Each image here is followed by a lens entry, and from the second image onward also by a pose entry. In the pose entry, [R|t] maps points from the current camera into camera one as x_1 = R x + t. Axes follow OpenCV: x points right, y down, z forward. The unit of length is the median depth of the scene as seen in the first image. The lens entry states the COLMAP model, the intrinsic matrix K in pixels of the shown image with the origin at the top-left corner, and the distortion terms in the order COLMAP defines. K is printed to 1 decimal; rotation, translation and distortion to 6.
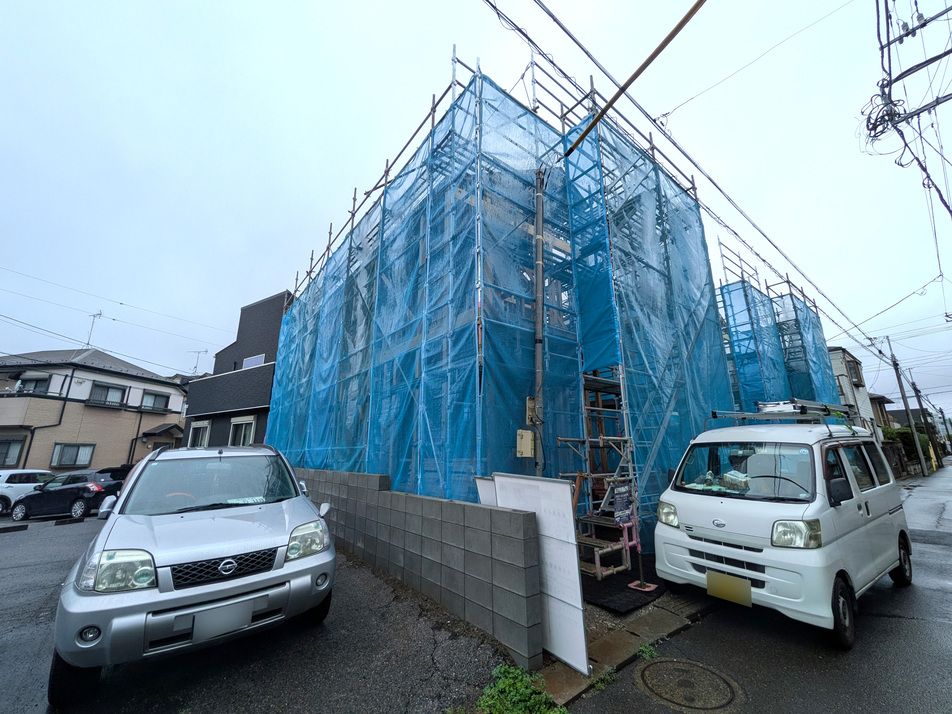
lens RADIAL K [[377.7, 0, 475.5], [0, 377.7, 356.7], [0, 0, 1]] dist [-0.003931, 0.001023]
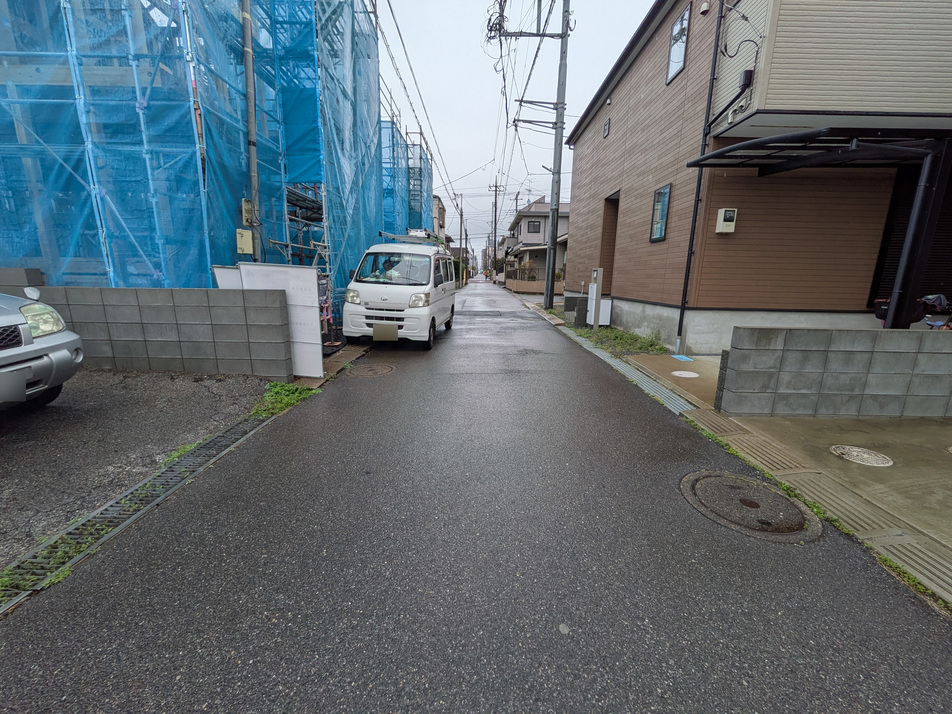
lens RADIAL K [[377.7, 0, 480.1], [0, 377.7, 351.7], [0, 0, 1]] dist [-0.003931, 0.001023]
pose [[0.615869, -0.137981, 0.775672, -0.357327], [-0.217305, 0.916602, 0.335587, -0.000101], [-0.757288, -0.375235, 0.534523, -0.261028]]
